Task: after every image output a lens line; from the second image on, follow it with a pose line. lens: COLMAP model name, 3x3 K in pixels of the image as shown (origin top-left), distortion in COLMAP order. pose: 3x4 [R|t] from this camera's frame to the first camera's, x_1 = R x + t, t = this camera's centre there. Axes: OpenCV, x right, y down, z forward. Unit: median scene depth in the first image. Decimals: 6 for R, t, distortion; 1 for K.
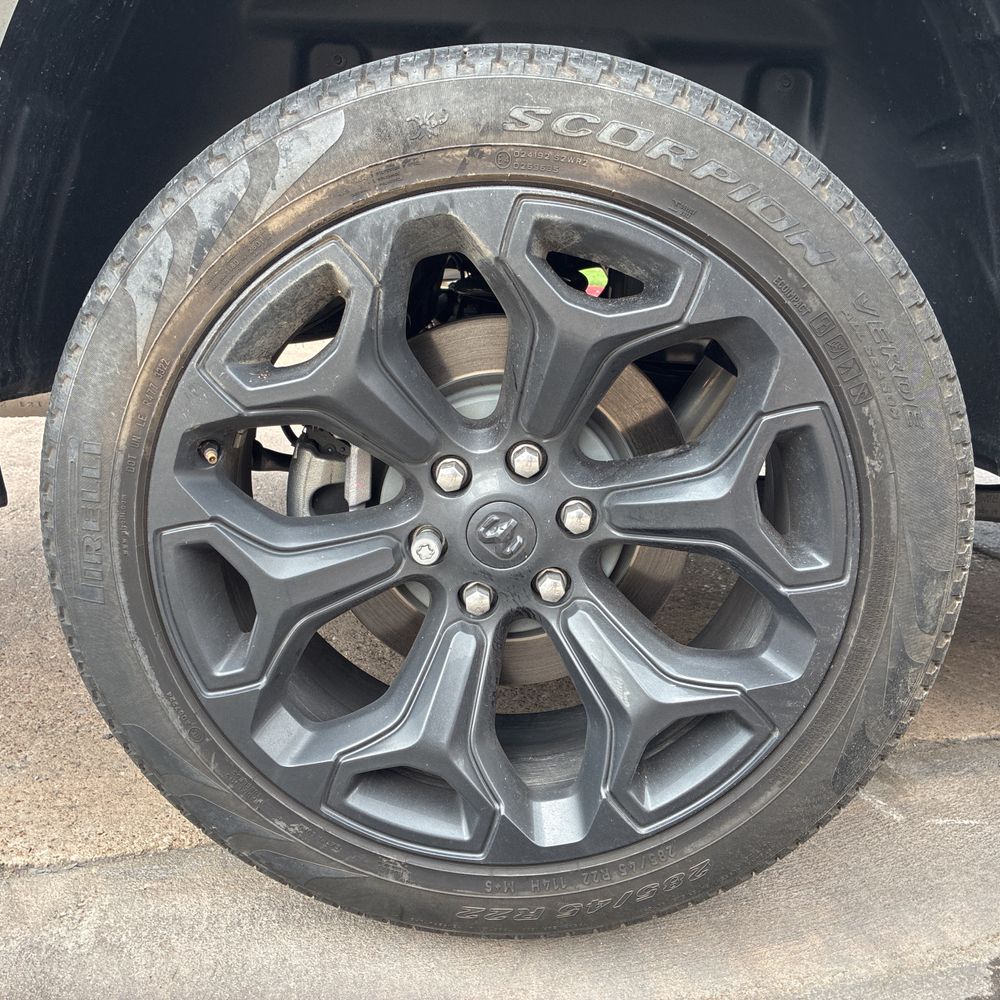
lens RADIAL K [[1007.3, 0, 499.4], [0, 1007.3, 495.6], [0, 0, 1]] dist [0.022983, -0.002598]
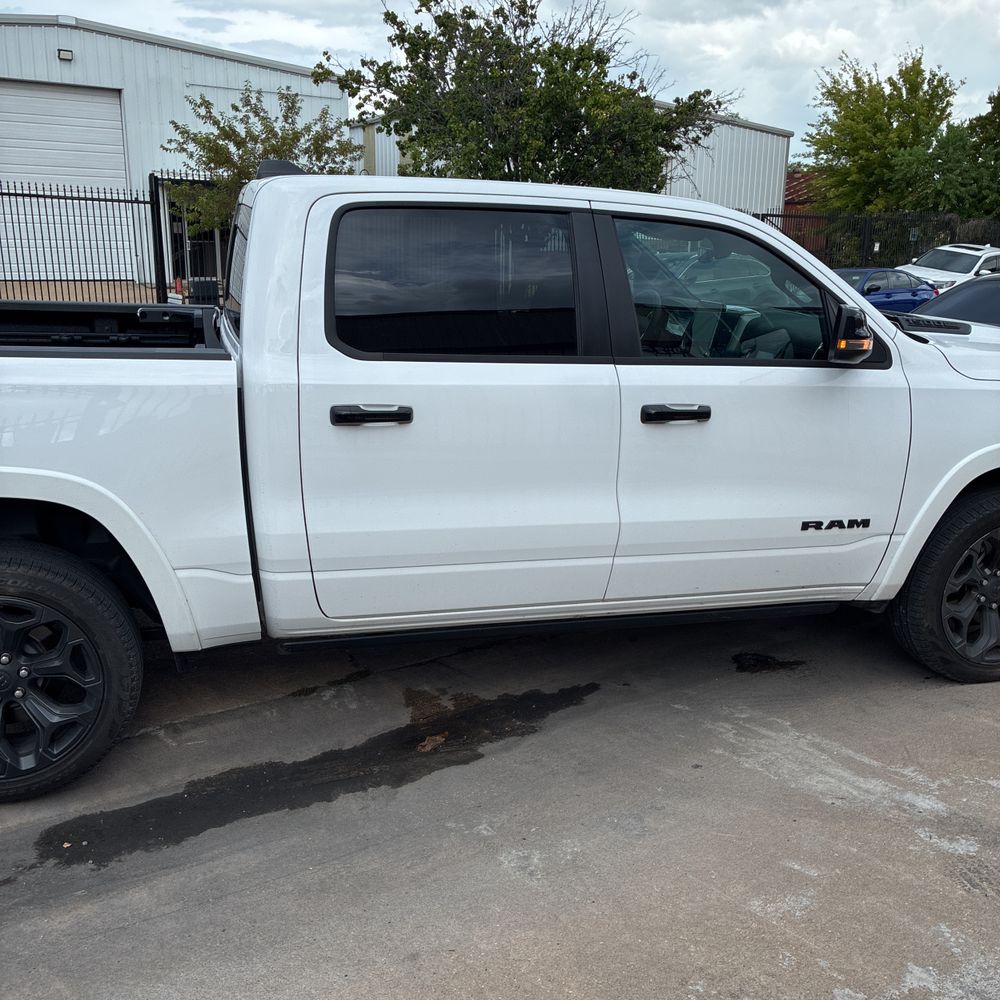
lens RADIAL K [[1007.3, 0, 499.4], [0, 1007.3, 495.6], [0, 0, 1]] dist [0.022983, -0.002598]
pose [[0.950627, -0.095389, 0.295312, 0.676258], [0.093218, 0.995415, 0.021457, -0.516731], [-0.296004, 0.007131, 0.955160, -2.863057]]
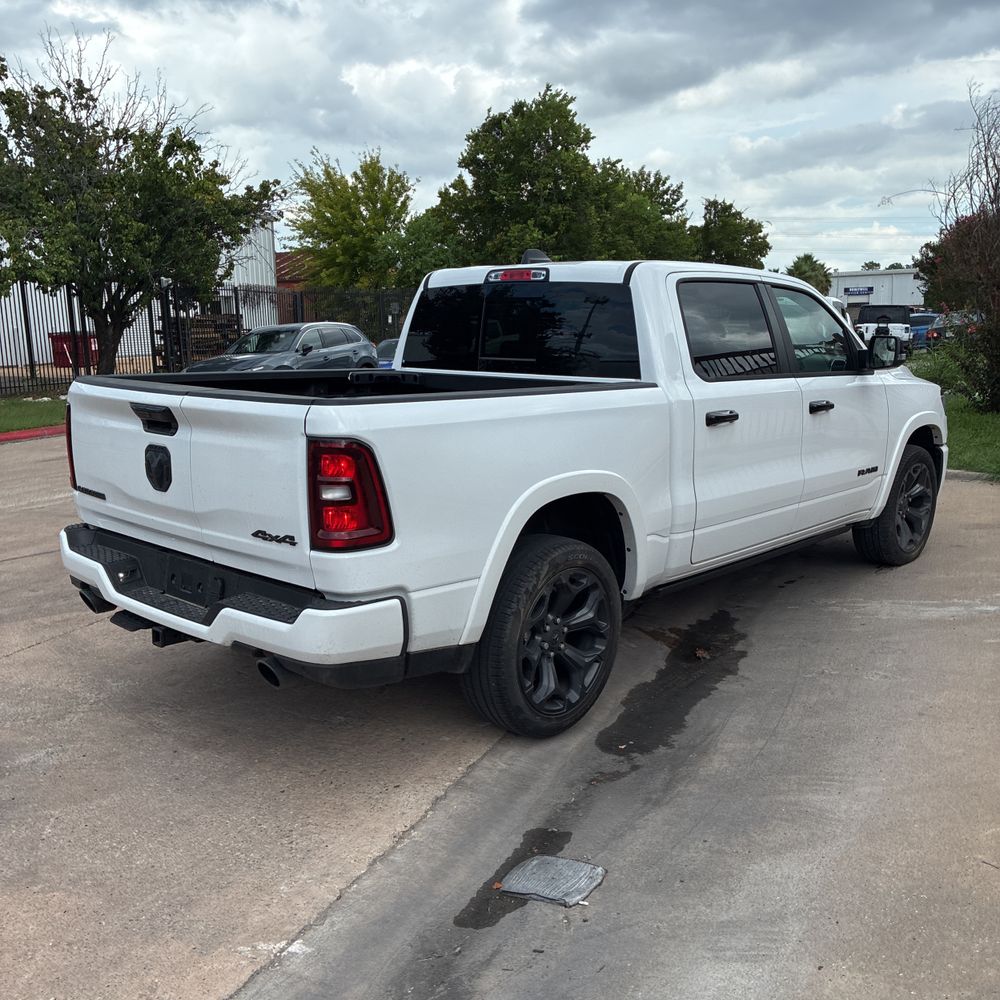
lens RADIAL K [[1012.1, 0, 488.7], [0, 1012.1, 502.2], [0, 0, 1]] dist [0.019757, 0.017817]
pose [[0.646343, -0.181661, 0.741107, -3.544934], [0.226090, 0.973227, 0.041378, -0.832958], [-0.728783, 0.140812, 0.670110, -1.960795]]
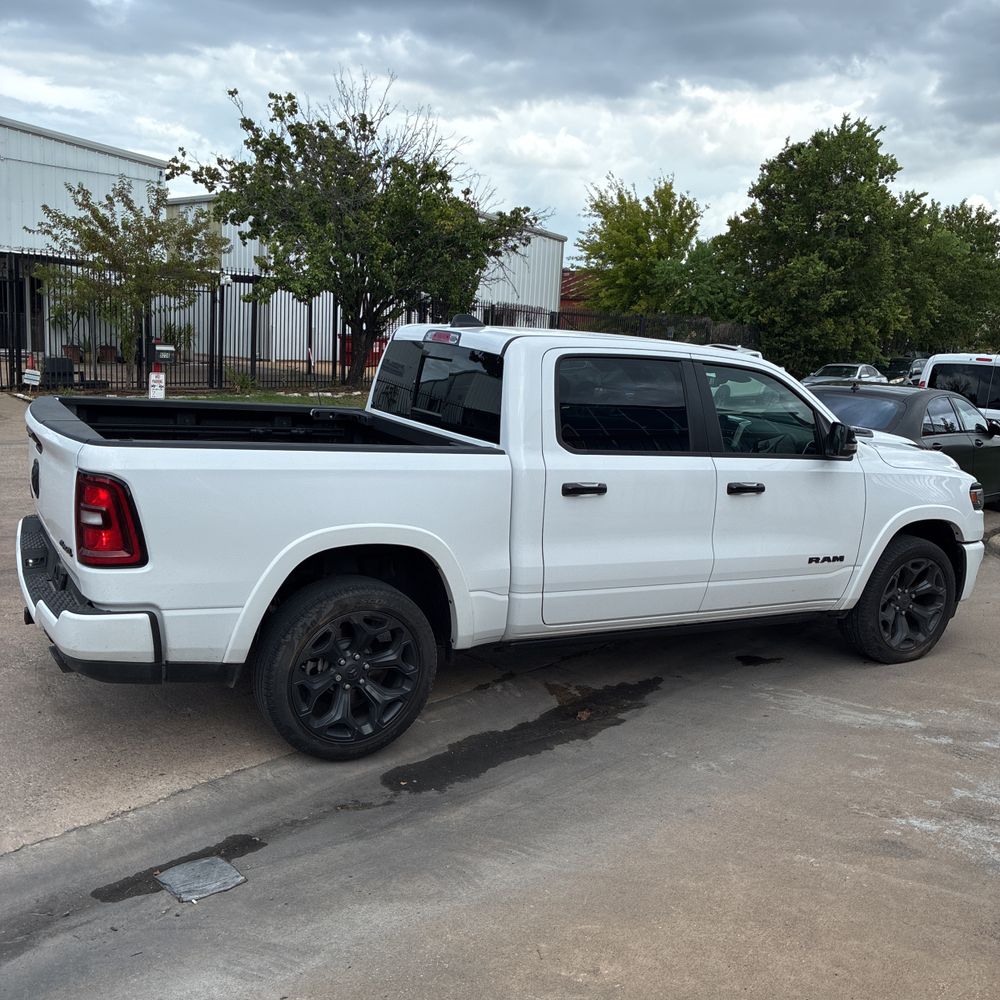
lens RADIAL K [[1007.3, 0, 499.4], [0, 1007.3, 495.6], [0, 0, 1]] dist [0.022983, -0.002598]
pose [[0.848153, -0.075104, 0.524401, -1.980147], [0.104763, 0.994129, -0.027063, -0.633580], [-0.519290, 0.077891, 0.851041, -3.774197]]
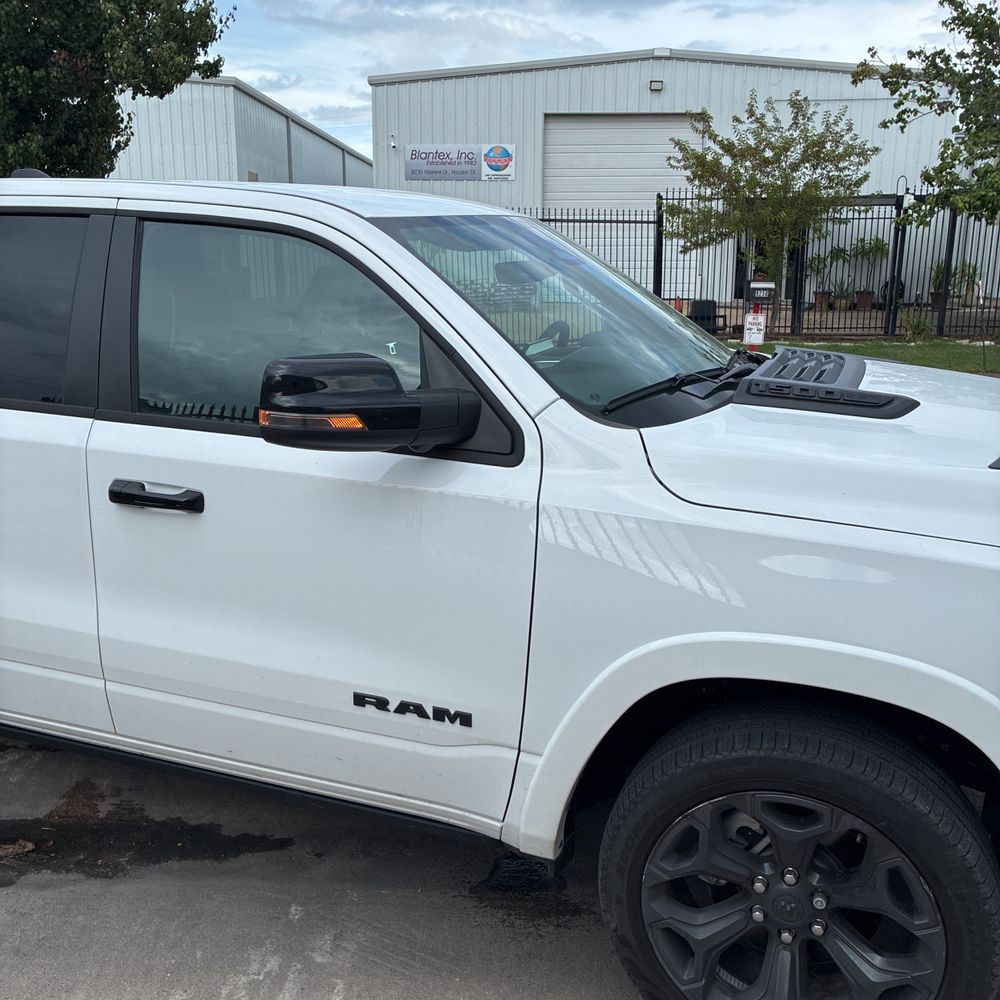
lens RADIAL K [[1023.9, 0, 508.4], [0, 1023.9, 488.9], [0, 0, 1]] dist [0.004029, 0.004379]
pose [[0.947878, 0.037914, -0.316371, 4.288997], [-0.046897, 0.998683, -0.020826, -0.692842], [0.315164, 0.034577, 0.948407, -1.661782]]
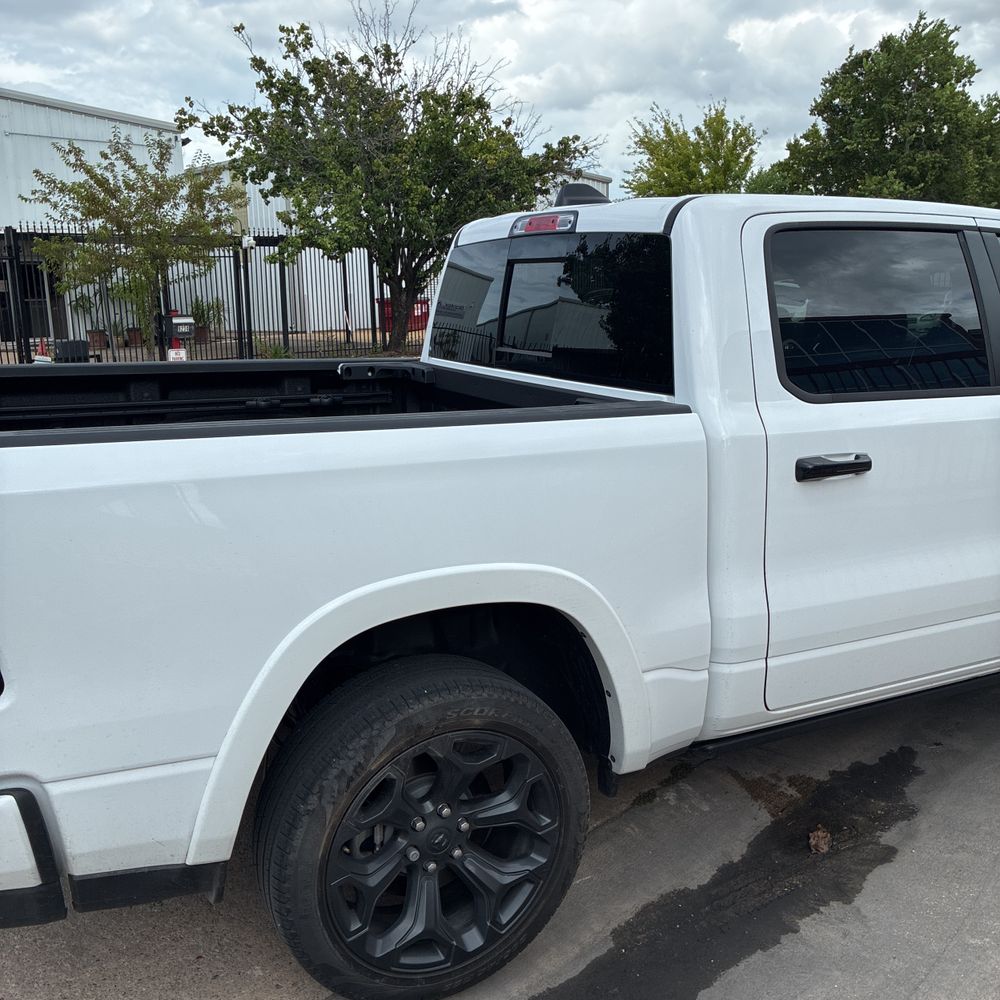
lens RADIAL K [[1008.8, 0, 493.3], [0, 1008.8, 491.5], [0, 0, 1]] dist [0.012043, 0.007720]
pose [[0.868371, -0.145908, 0.473965, -1.028199], [0.167248, 0.985911, -0.002913, -0.857430], [-0.466862, 0.081799, 0.880539, -1.518973]]
